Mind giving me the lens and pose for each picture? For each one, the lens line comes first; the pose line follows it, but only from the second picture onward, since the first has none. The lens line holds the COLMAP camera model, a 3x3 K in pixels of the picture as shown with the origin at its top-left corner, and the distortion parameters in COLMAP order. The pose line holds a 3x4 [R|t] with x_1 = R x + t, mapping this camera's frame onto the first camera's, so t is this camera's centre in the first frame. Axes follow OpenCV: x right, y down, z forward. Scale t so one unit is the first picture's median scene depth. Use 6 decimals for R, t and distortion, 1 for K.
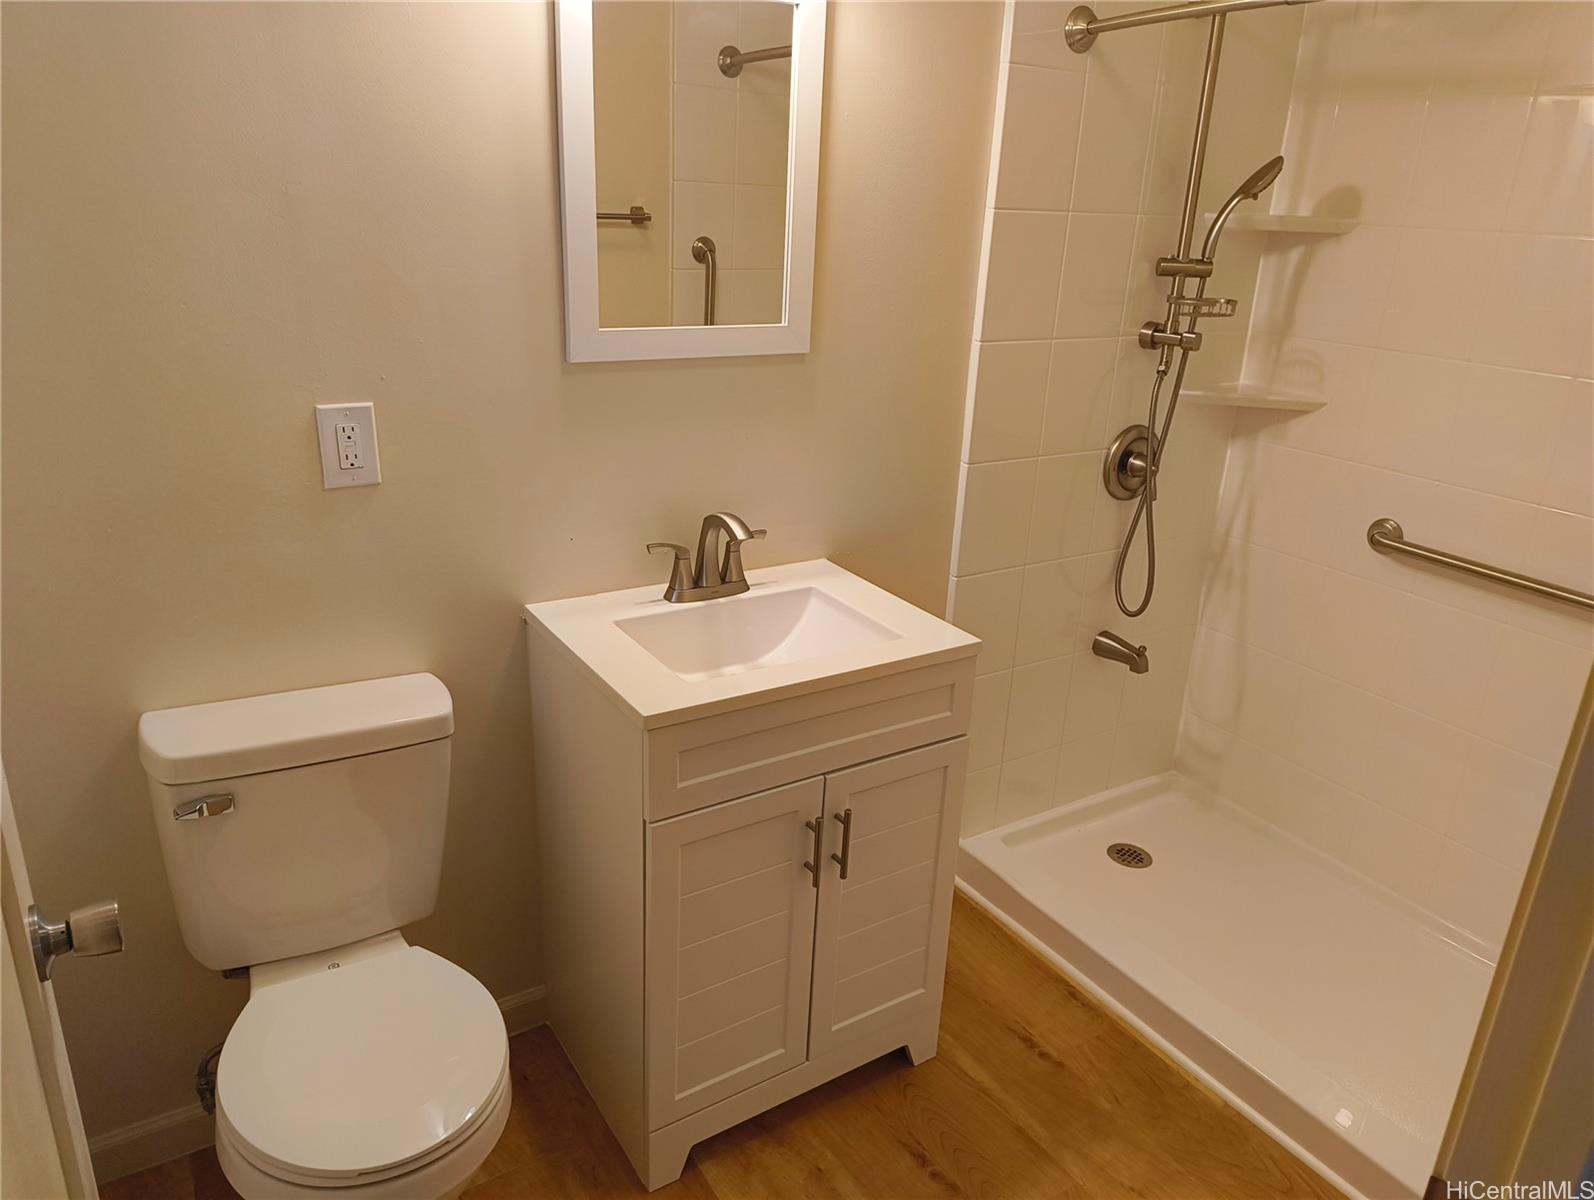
lens RADIAL K [[1110.9, 0, 800.8], [0, 1110.9, 575.9], [0, 0, 1]] dist [0.084625, -0.103884]
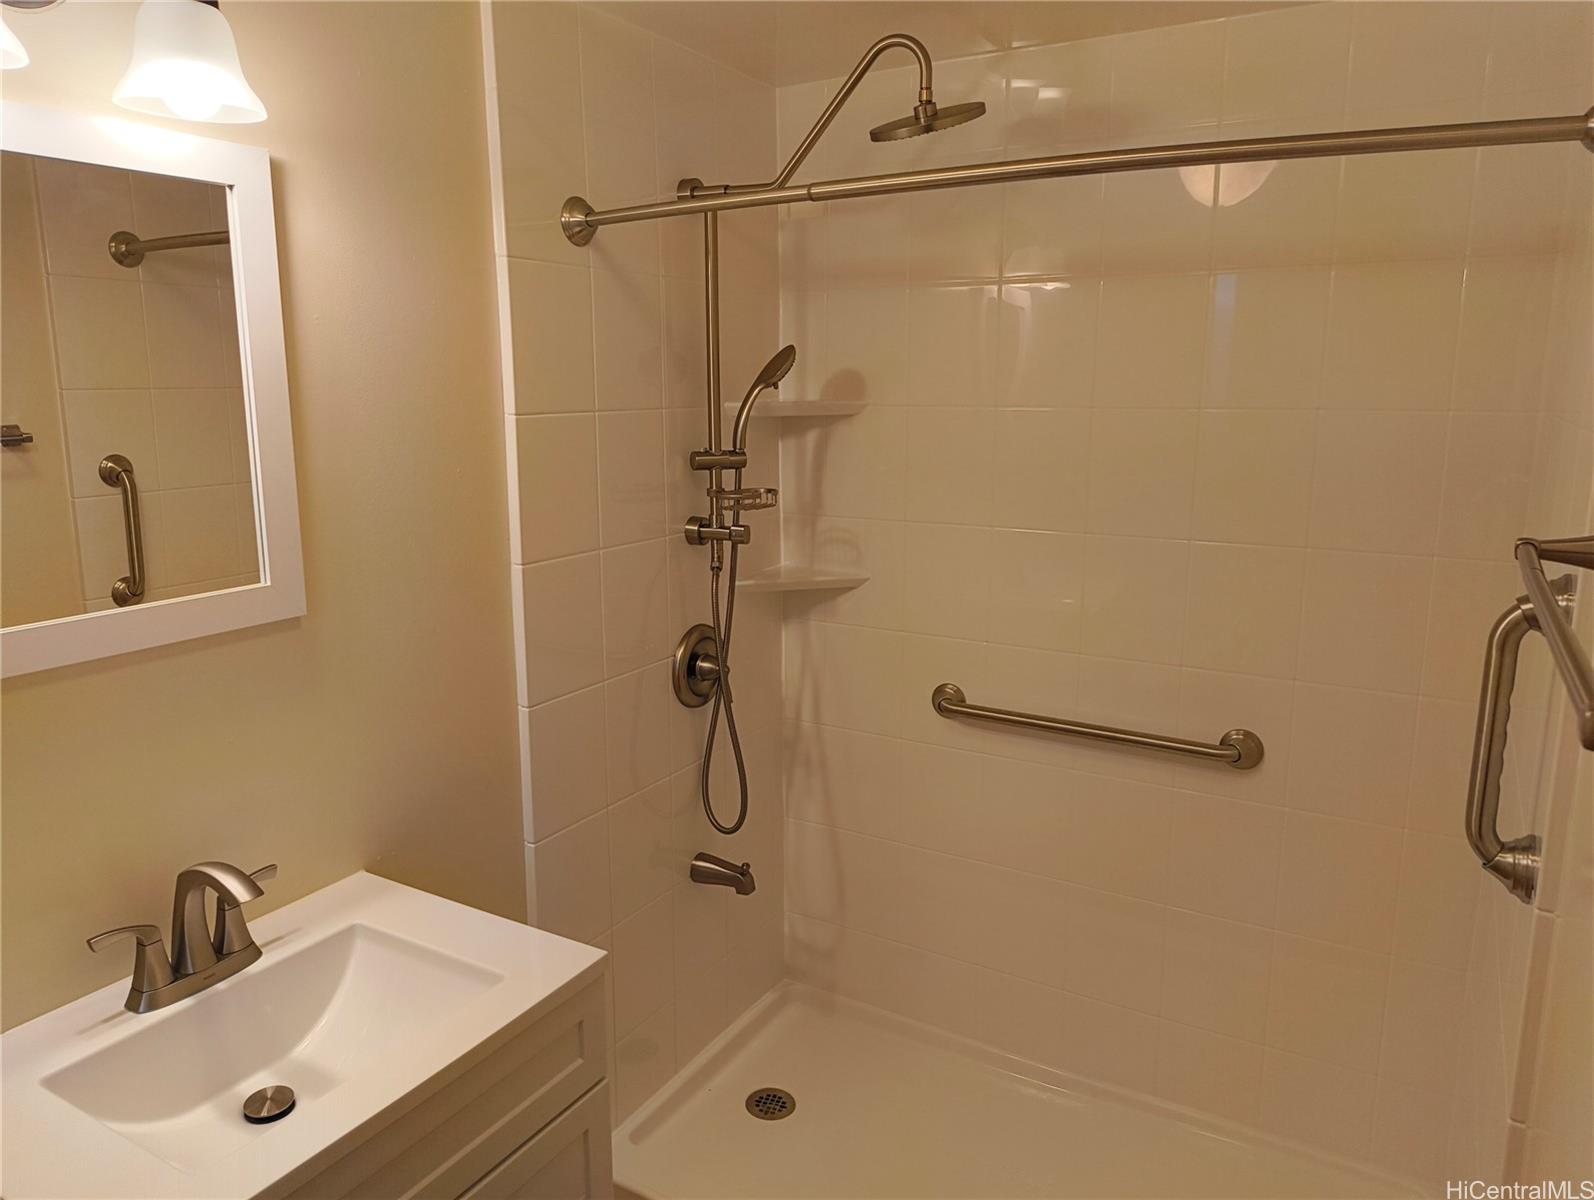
lens RADIAL K [[1110.9, 0, 800.8], [0, 1110.9, 575.9], [0, 0, 1]] dist [0.084625, -0.103884]
pose [[0.891063, -0.129422, 0.435035, -0.018150], [0.189317, 0.977105, -0.097081, -0.071993], [-0.412511, 0.168865, 0.895165, 0.142589]]
